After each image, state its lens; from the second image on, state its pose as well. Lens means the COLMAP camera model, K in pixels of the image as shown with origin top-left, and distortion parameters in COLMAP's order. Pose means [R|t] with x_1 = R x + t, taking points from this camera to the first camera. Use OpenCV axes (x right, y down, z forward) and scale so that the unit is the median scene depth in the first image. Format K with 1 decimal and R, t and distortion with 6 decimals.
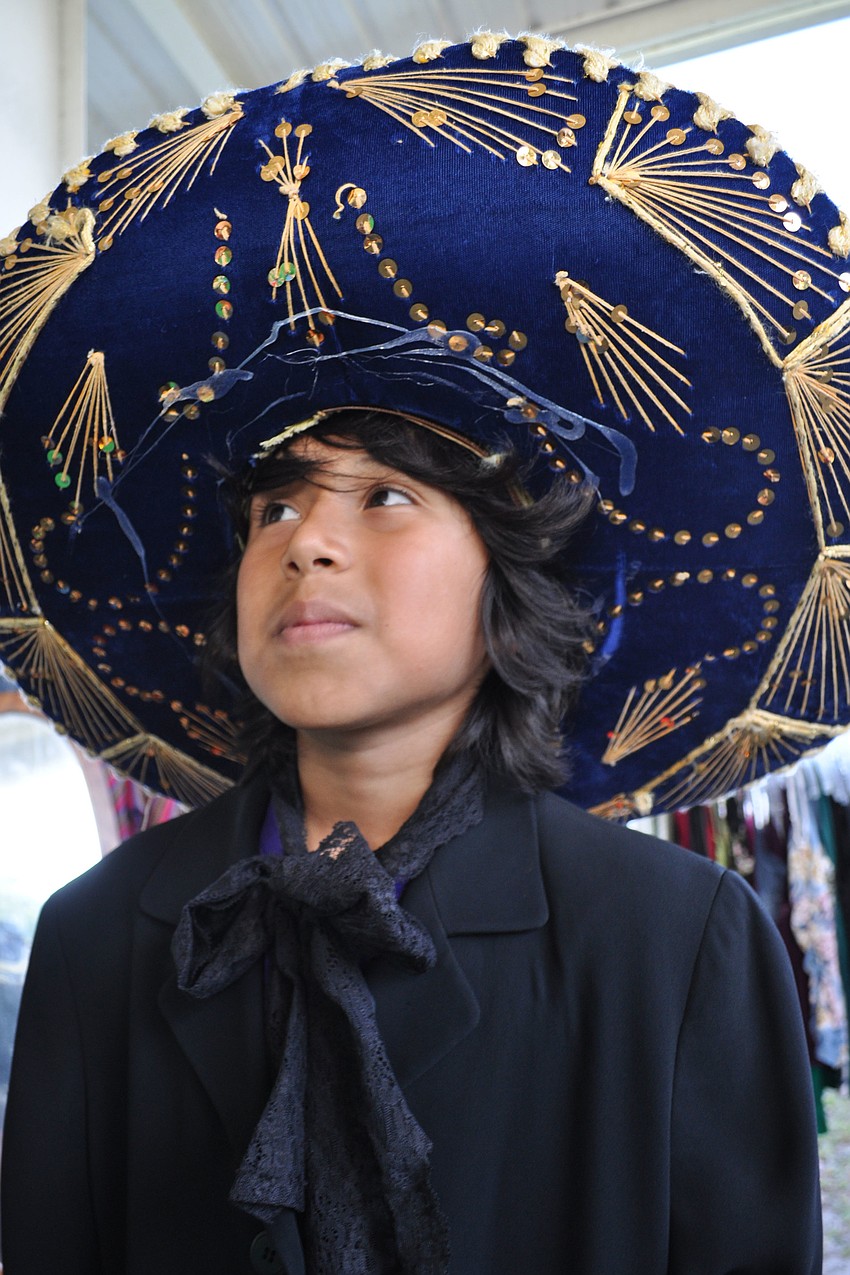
lens RADIAL K [[1152.7, 0, 425.0], [0, 1152.7, 637.5], [0, 0, 1]] dist [-0.001059, -0.000484]
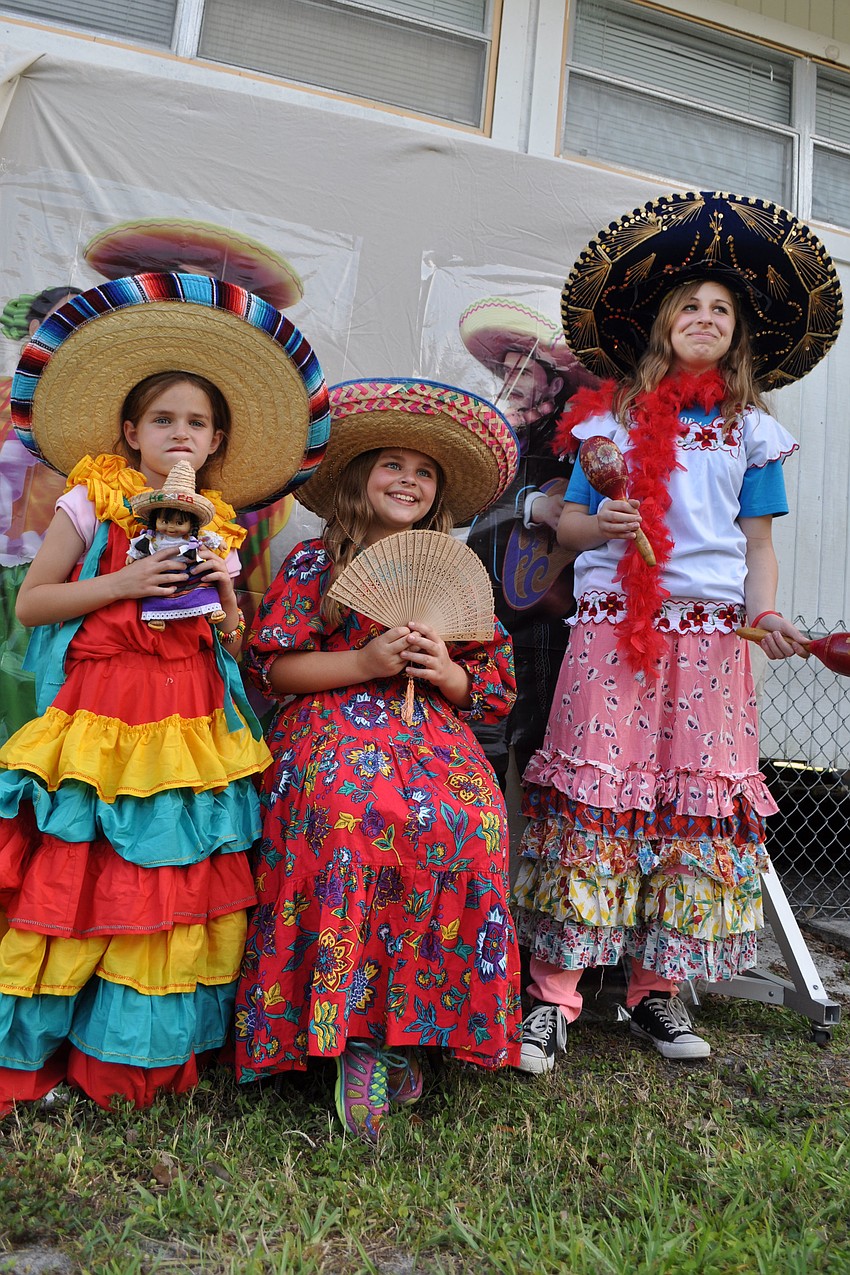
lens RADIAL K [[1152.7, 0, 425.0], [0, 1152.7, 637.5], [0, 0, 1]] dist [-0.001059, -0.000484]
pose [[0.981950, 0.163789, 0.094593, -1.388715], [-0.185421, 0.932305, 0.310527, -0.102433], [-0.037329, -0.322461, 0.945846, -3.681508]]
